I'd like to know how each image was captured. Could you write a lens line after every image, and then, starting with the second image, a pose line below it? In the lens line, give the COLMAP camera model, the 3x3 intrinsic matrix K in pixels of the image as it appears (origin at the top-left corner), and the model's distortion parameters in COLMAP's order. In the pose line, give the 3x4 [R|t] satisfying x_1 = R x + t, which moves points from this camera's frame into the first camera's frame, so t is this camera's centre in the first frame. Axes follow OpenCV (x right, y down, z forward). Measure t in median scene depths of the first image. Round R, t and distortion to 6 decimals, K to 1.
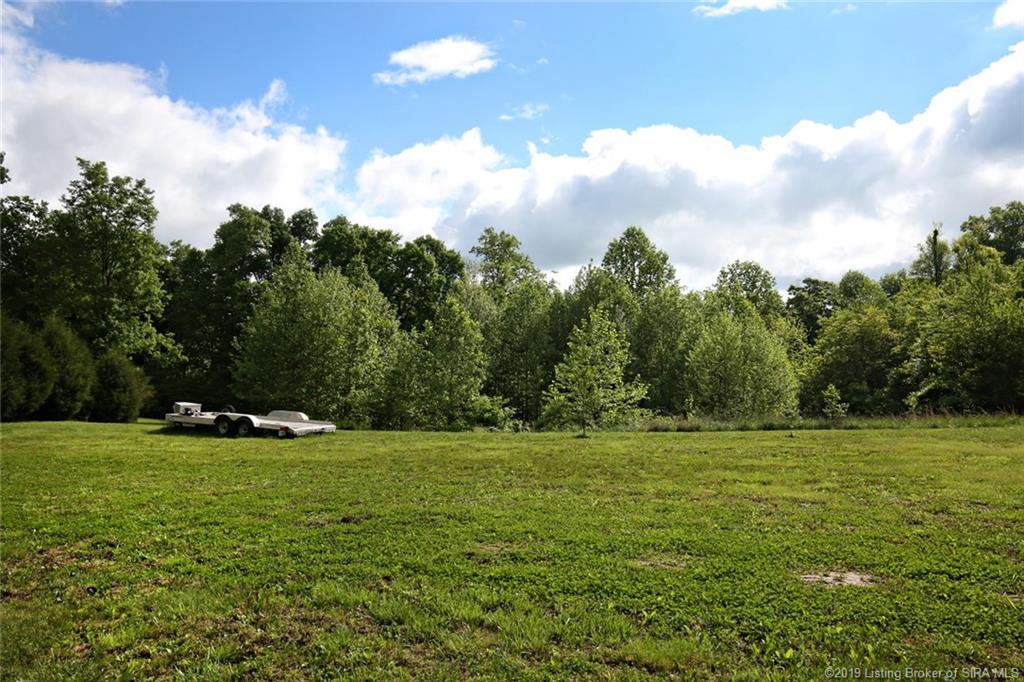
lens RADIAL K [[755.2, 0, 512.9], [0, 755.2, 344.5], [0, 0, 1]] dist [0.010107, 0.001093]
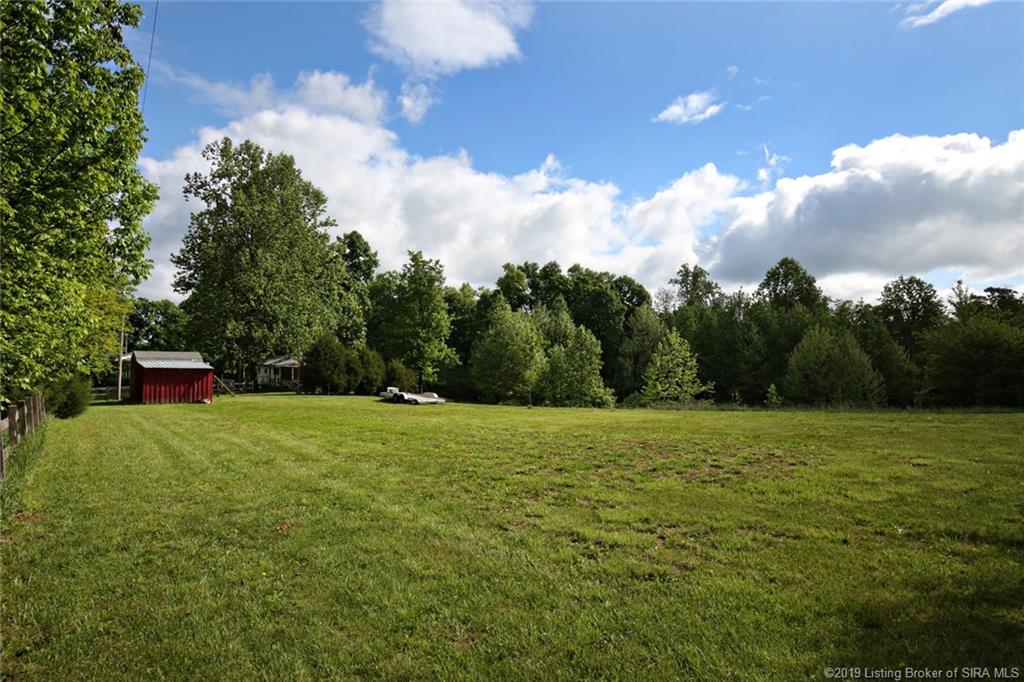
lens RADIAL K [[627.4, 0, 511.2], [0, 627.4, 342.4], [0, 0, 1]] dist [0.002306, 0.000021]
pose [[0.884590, -0.015051, -0.466127, 0.324226], [0.012573, 0.999885, -0.008426, -0.014535], [0.466200, 0.001593, 0.884678, -0.190087]]
